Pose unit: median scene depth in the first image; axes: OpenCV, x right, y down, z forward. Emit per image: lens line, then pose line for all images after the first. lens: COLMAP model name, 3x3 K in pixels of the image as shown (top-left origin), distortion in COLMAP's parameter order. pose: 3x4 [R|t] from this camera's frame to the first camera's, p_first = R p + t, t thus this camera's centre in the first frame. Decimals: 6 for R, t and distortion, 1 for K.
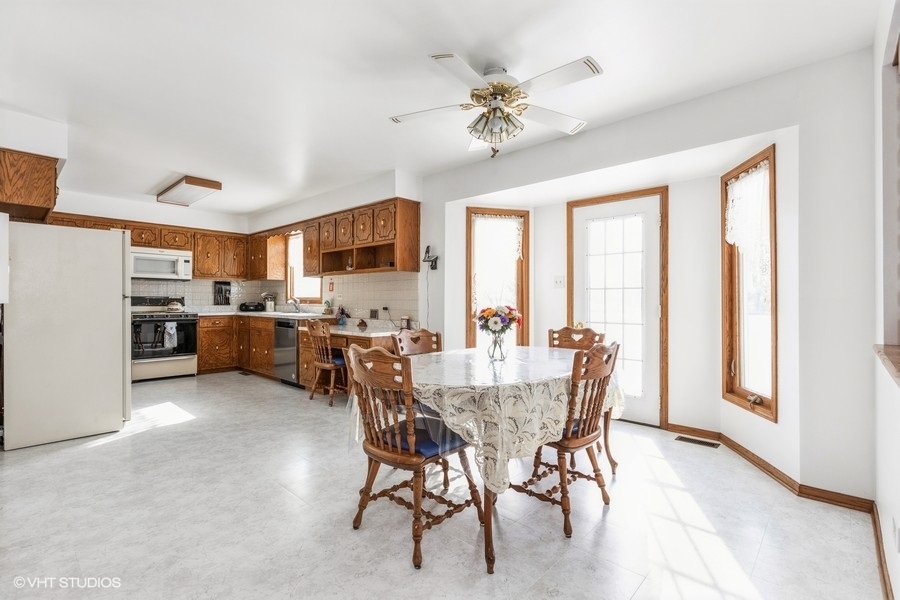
lens RADIAL K [[420.7, 0, 450.3], [0, 420.7, 299.8], [0, 0, 1]] dist [0.000317, 0.000104]
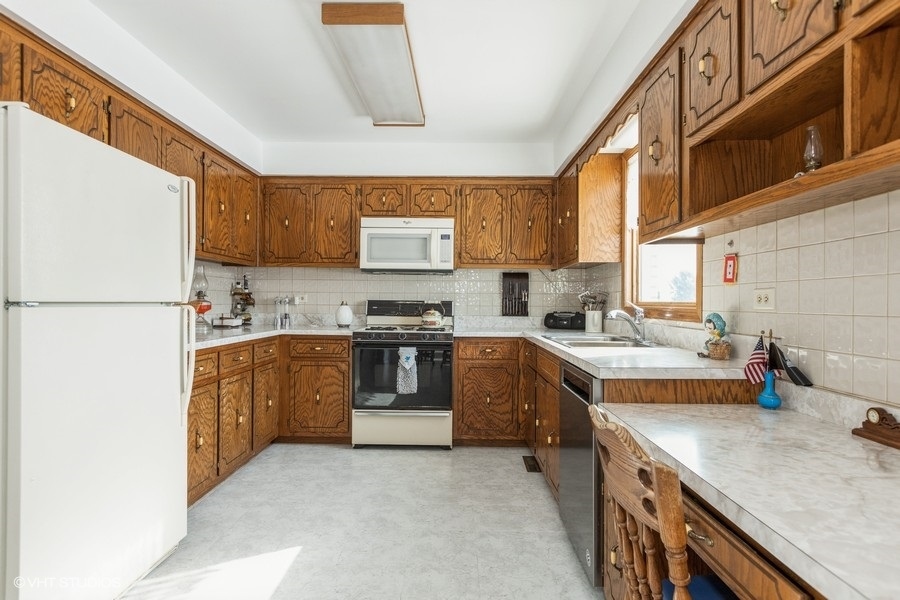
lens RADIAL K [[482.2, 0, 449.3], [0, 482.2, 302.6], [0, 0, 1]] dist [0.001792, 0.000827]
pose [[0.669200, 0.003221, -0.743075, -0.151079], [-0.003880, 0.999992, 0.000840, -0.005430], [0.743072, 0.002320, 0.669208, 0.582069]]
